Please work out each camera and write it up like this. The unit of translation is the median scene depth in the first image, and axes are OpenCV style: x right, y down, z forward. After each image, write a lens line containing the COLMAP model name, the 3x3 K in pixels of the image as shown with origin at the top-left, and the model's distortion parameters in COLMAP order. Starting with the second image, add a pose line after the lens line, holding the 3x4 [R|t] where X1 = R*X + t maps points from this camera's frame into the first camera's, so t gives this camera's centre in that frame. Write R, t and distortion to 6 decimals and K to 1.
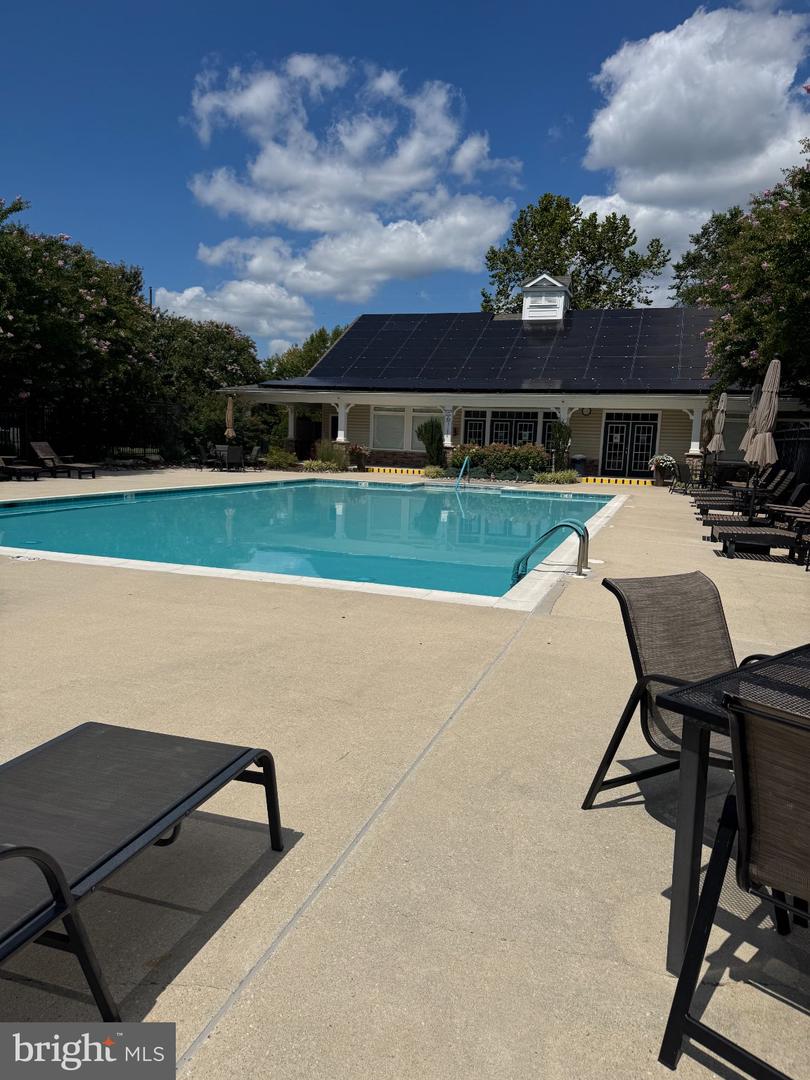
lens RADIAL K [[701.1, 0, 405.0], [0, 701.1, 540.0], [0, 0, 1]] dist [-0.001024, -0.117927]
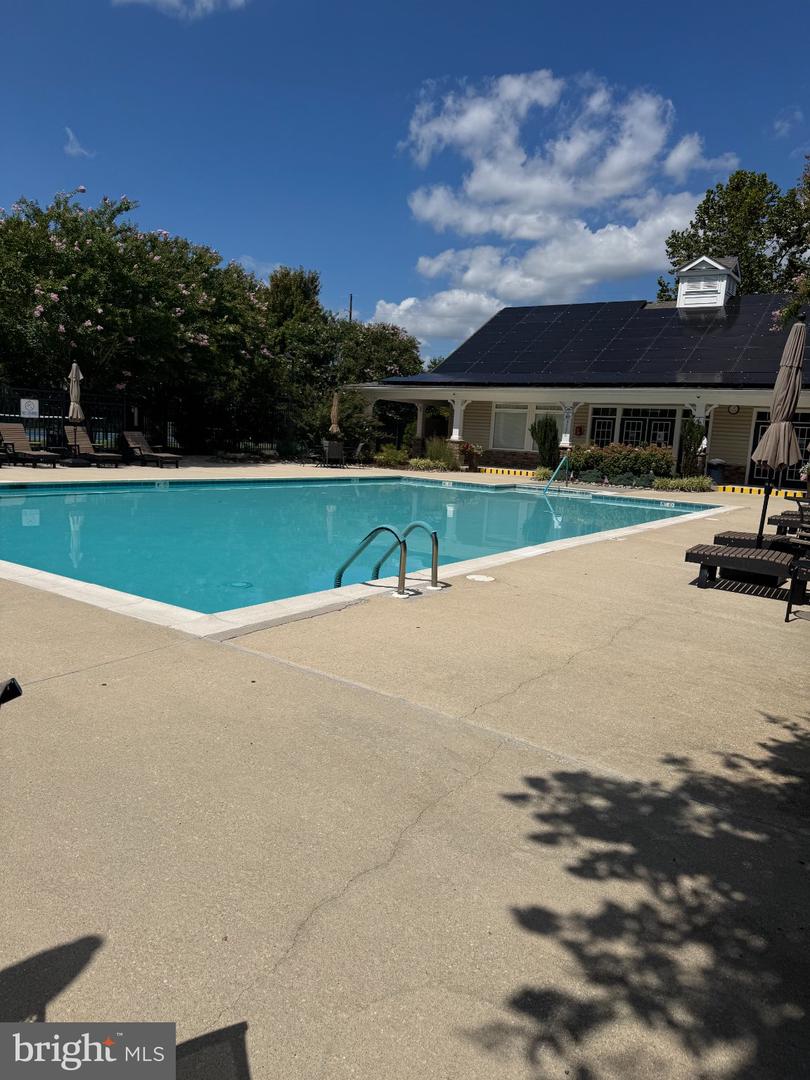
lens RADIAL K [[701.1, 0, 405.0], [0, 701.1, 540.0], [0, 0, 1]] dist [-0.001024, -0.117927]
pose [[0.960102, 0.054334, -0.274319, 0.113521], [-0.056446, 0.998406, 0.000194, -0.001819], [0.273893, 0.015298, 0.961639, 0.074892]]
